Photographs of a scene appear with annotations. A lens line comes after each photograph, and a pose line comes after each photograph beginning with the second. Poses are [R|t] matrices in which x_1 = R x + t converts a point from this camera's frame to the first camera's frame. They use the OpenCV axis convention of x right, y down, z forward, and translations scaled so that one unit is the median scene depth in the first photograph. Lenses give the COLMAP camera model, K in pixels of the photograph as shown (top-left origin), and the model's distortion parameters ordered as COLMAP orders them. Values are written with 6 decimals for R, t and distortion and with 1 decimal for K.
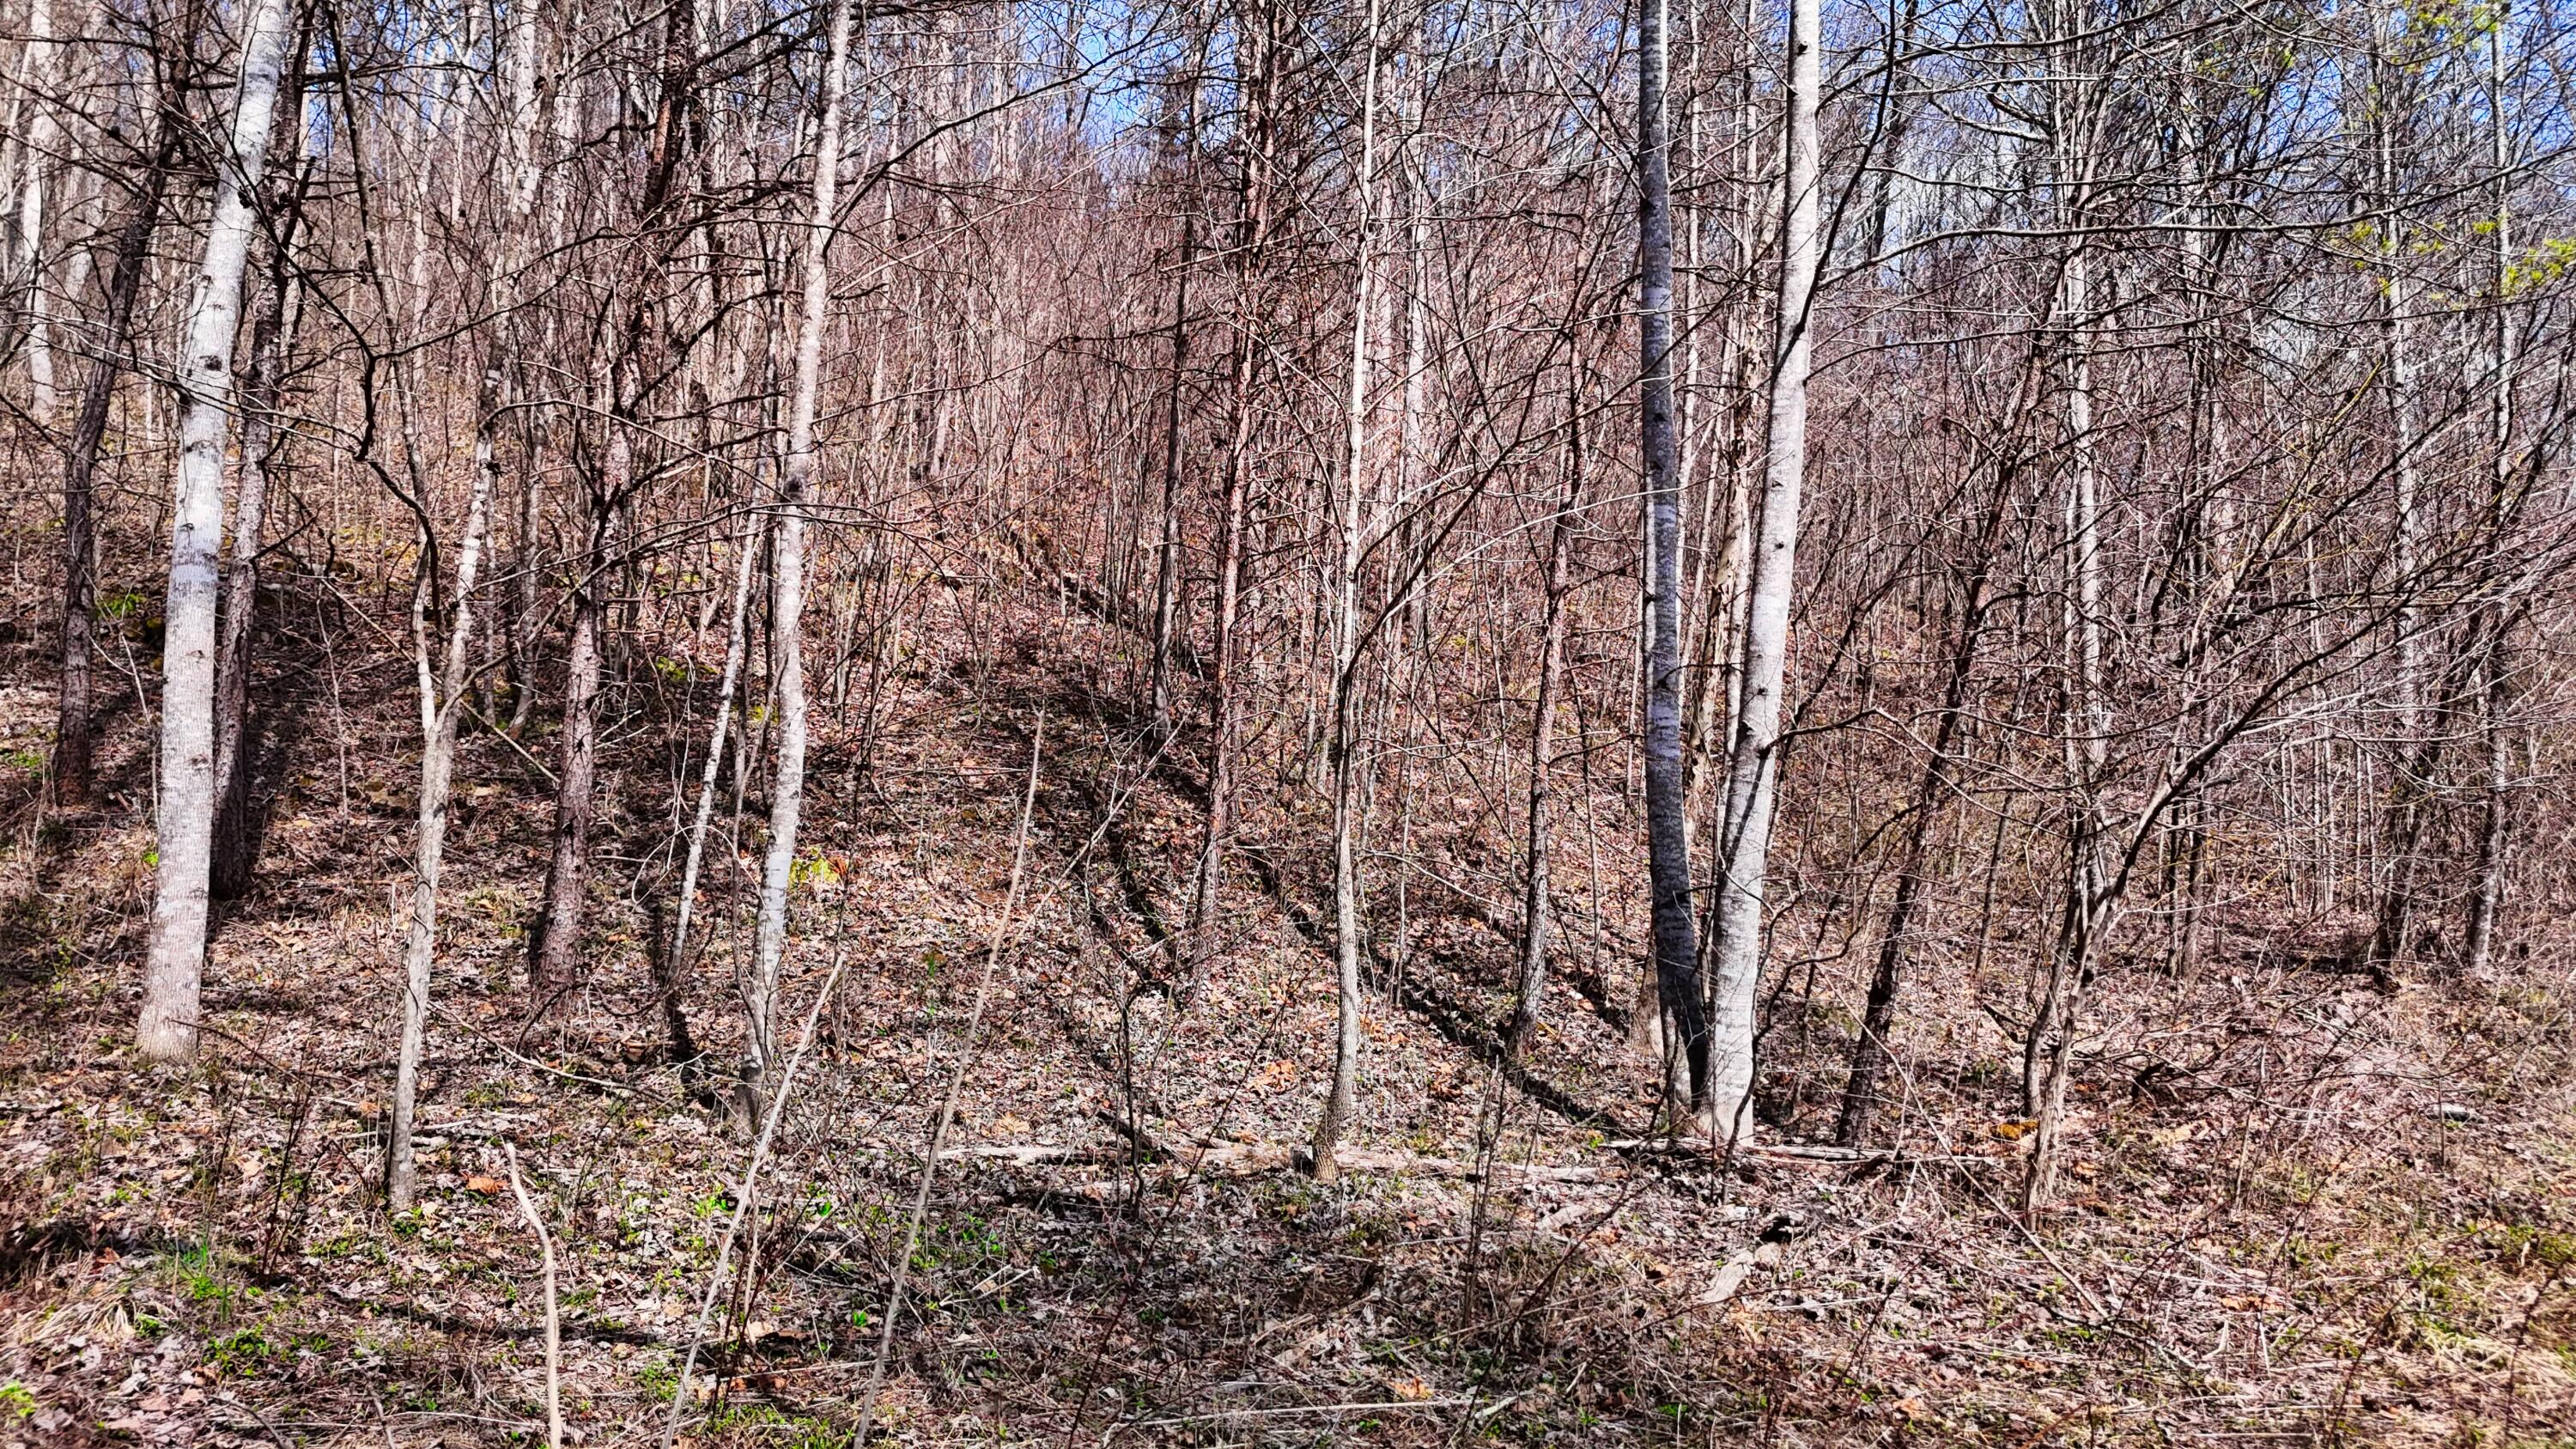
lens RADIAL K [[1902.1, 0, 1294.0], [0, 1902.1, 721.6], [0, 0, 1]] dist [0.067768, -0.057931]
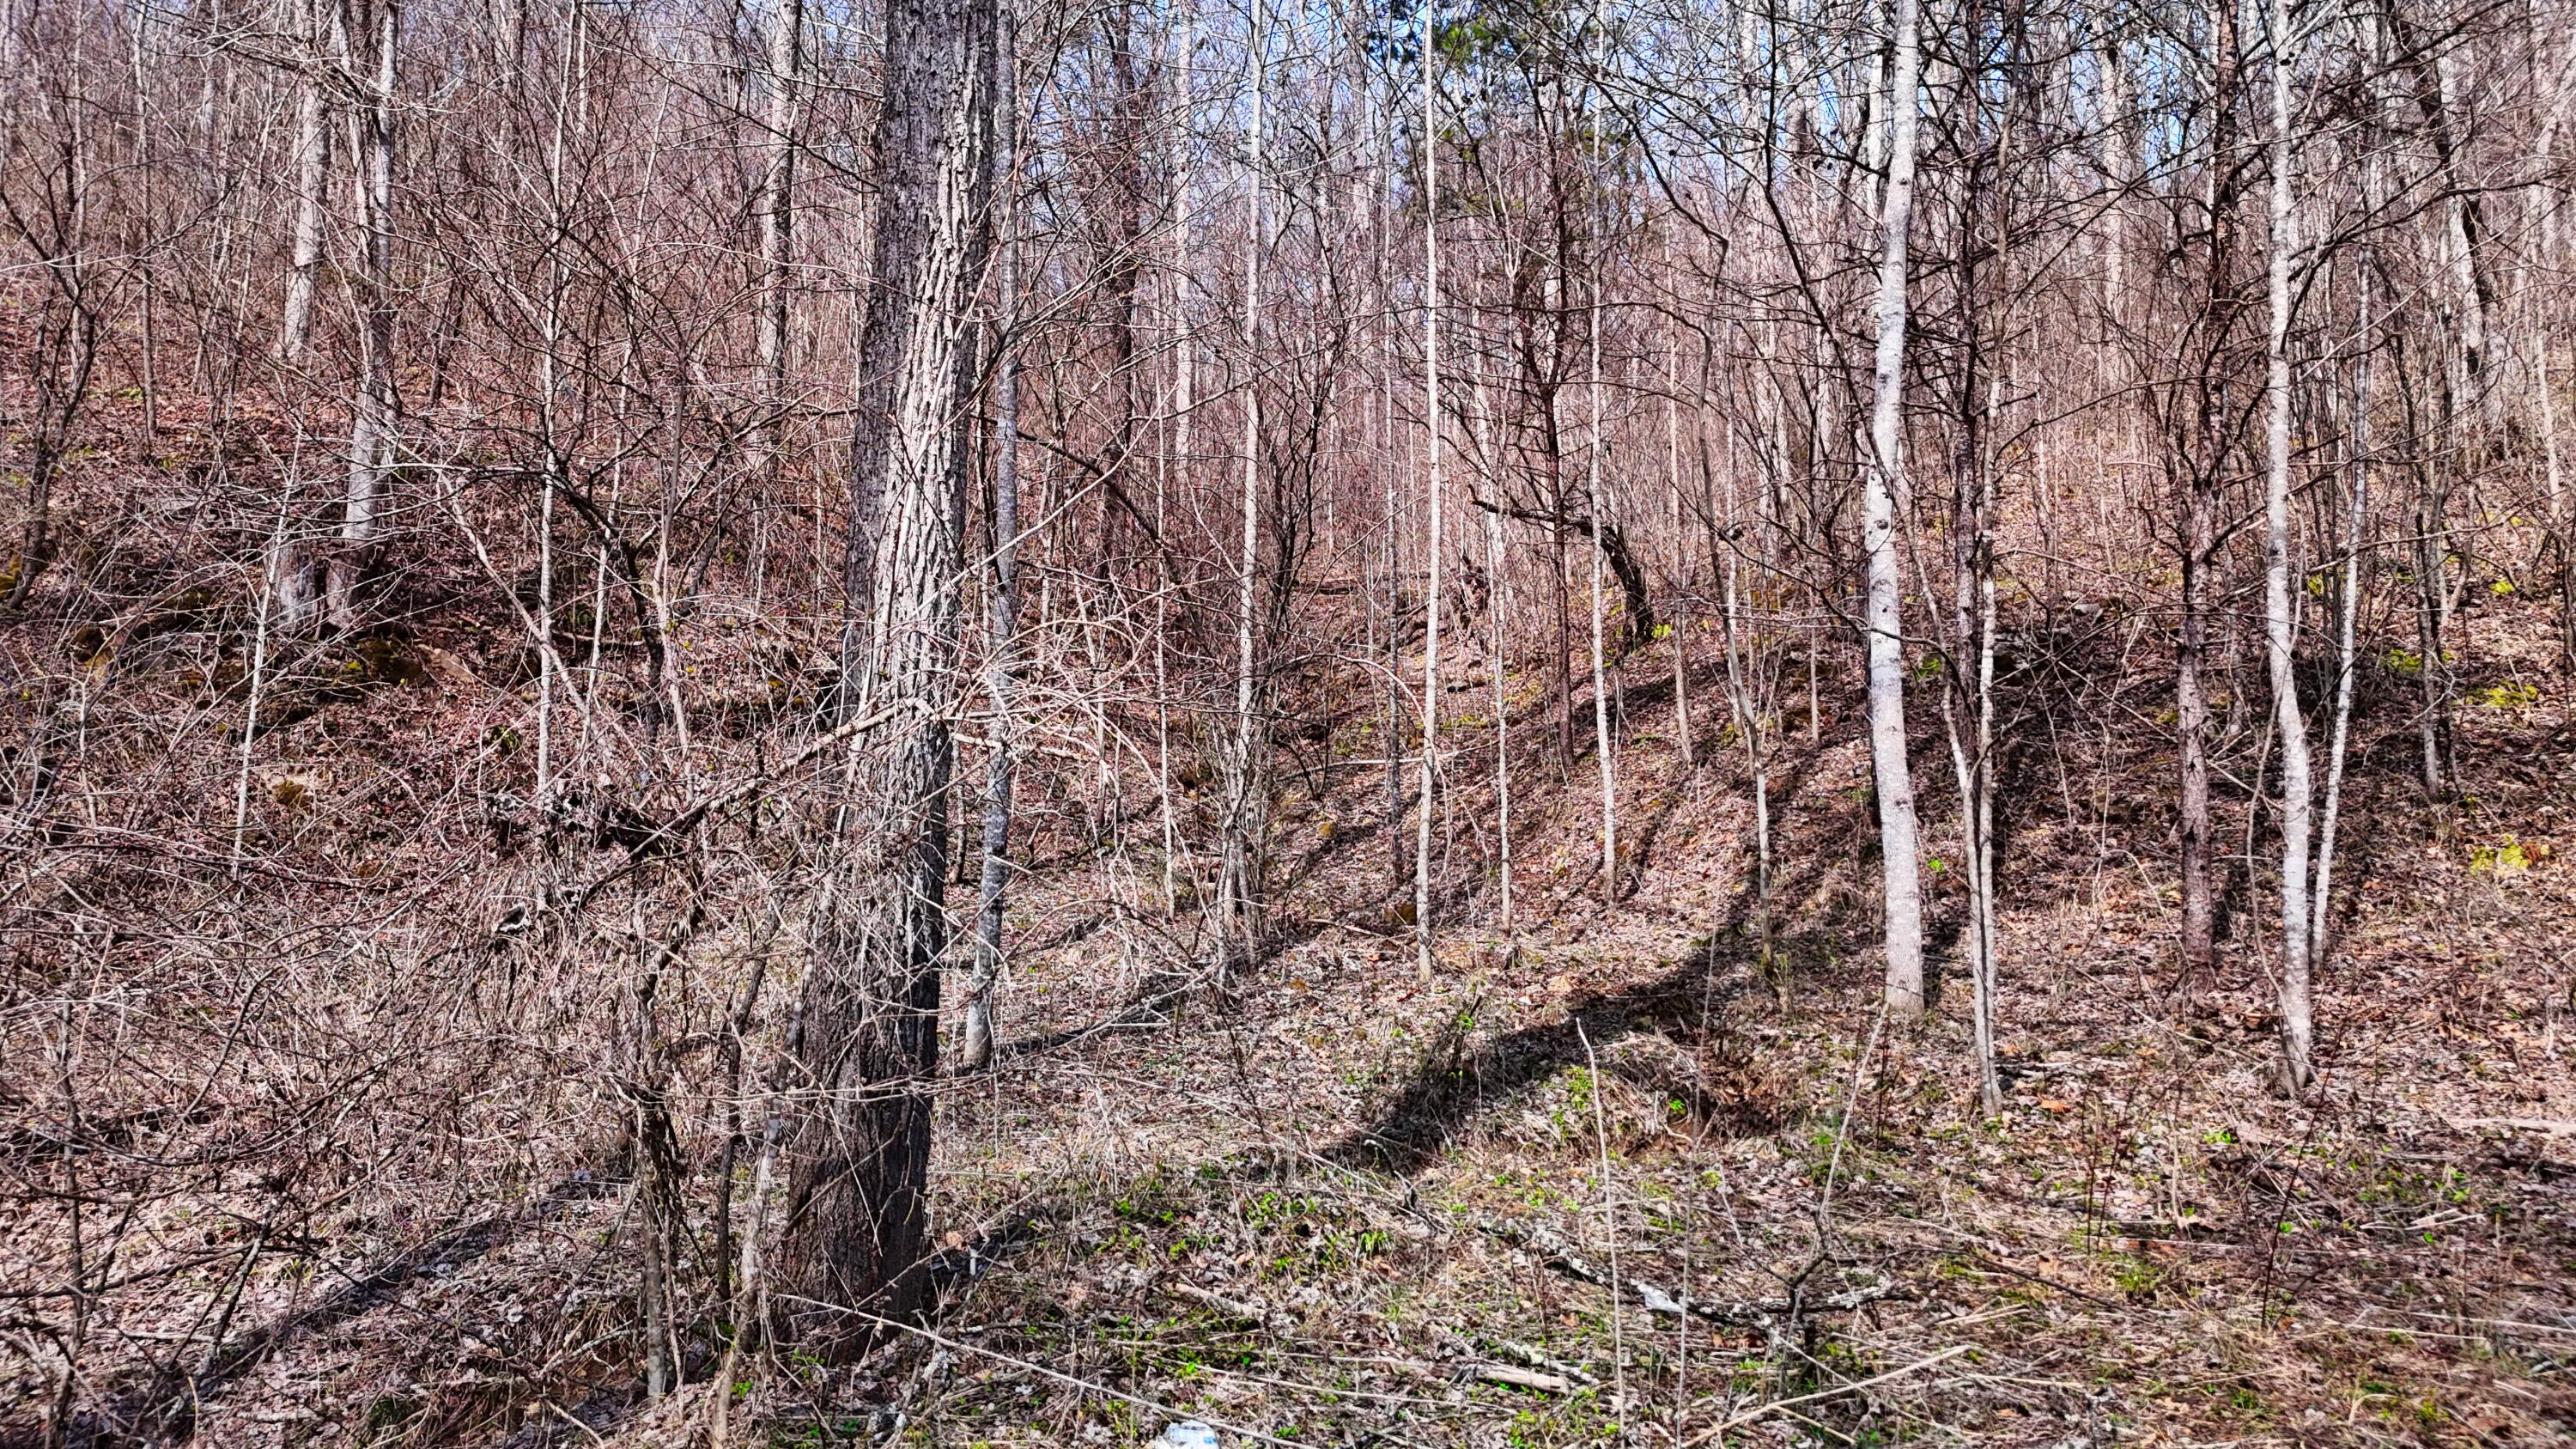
lens RADIAL K [[1902.1, 0, 1287.6], [0, 1902.1, 726.4], [0, 0, 1]] dist [0.067768, -0.057931]
pose [[0.583570, -0.085967, -0.807500, 0.284974], [0.099730, 0.994440, -0.033795, -0.029478], [0.805916, -0.060811, 0.588899, -0.178520]]
